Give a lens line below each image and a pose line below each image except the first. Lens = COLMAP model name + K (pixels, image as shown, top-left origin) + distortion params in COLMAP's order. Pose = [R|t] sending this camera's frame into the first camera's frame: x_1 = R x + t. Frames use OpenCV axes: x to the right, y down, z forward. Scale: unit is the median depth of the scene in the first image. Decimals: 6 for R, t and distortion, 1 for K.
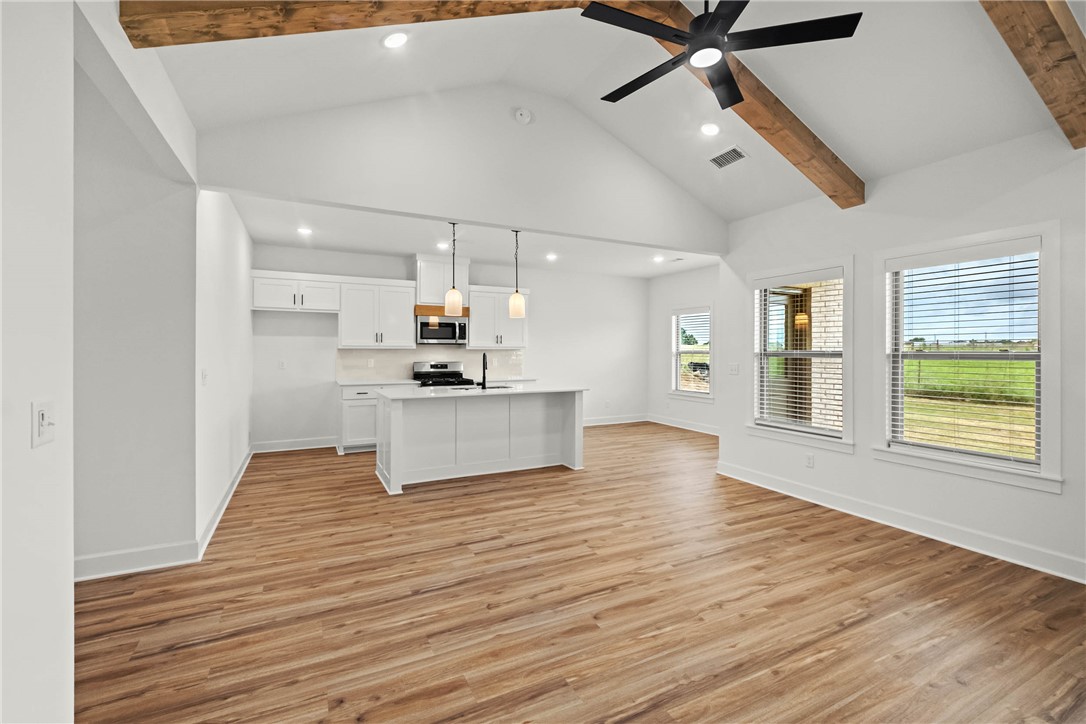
lens RADIAL K [[474.5, 0, 540.1], [0, 474.5, 350.1], [0, 0, 1]] dist [0.000829, -0.000296]
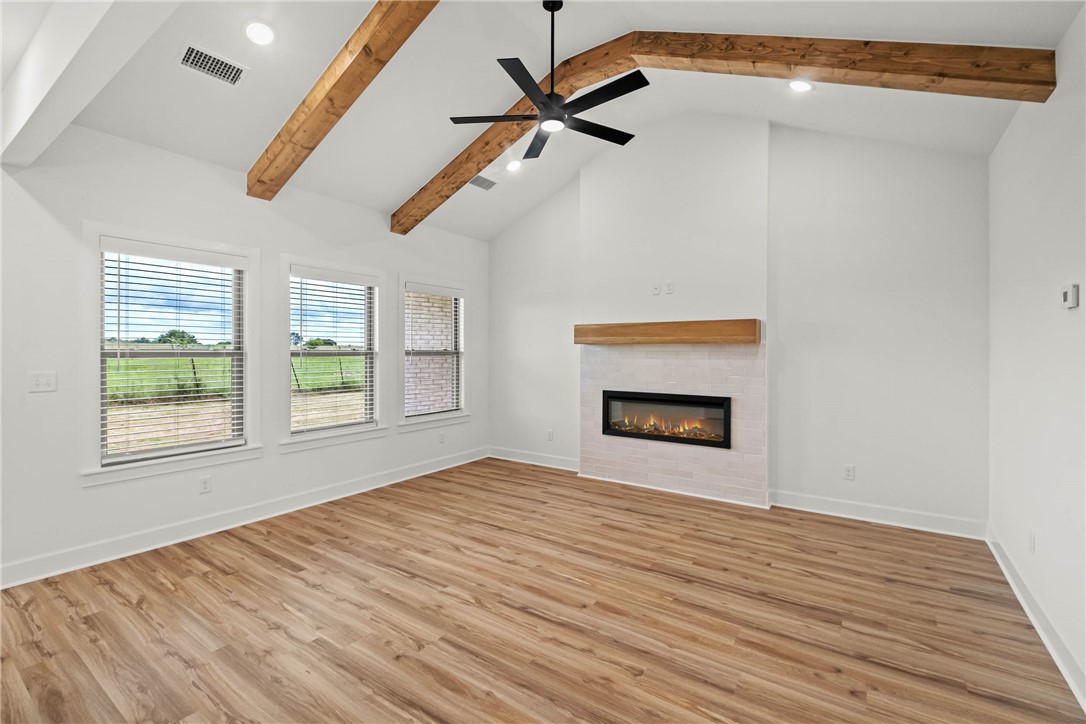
lens RADIAL K [[474.5, 0, 540.1], [0, 474.5, 350.1], [0, 0, 1]] dist [0.000829, -0.000296]
pose [[-0.478887, -0.005161, 0.877861, -0.659589], [-0.004254, 0.999985, 0.003558, -0.006876], [-0.877866, -0.002031, -0.478902, 1.387101]]
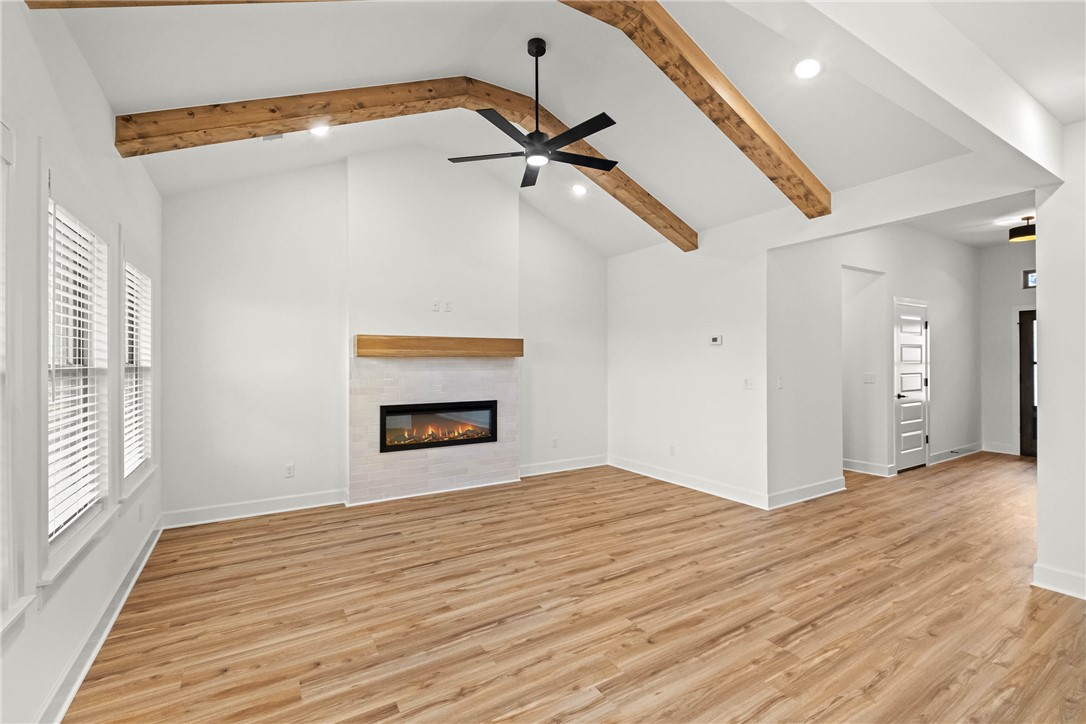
lens RADIAL K [[473.6, 0, 538.1], [0, 473.6, 361.9], [0, 0, 1]] dist [-0.001007, -0.000647]
pose [[-0.997182, -0.001009, -0.075008, 0.379254], [-0.000903, 0.999999, -0.001451, -0.003768], [0.075009, -0.001379, -0.997182, 2.043112]]
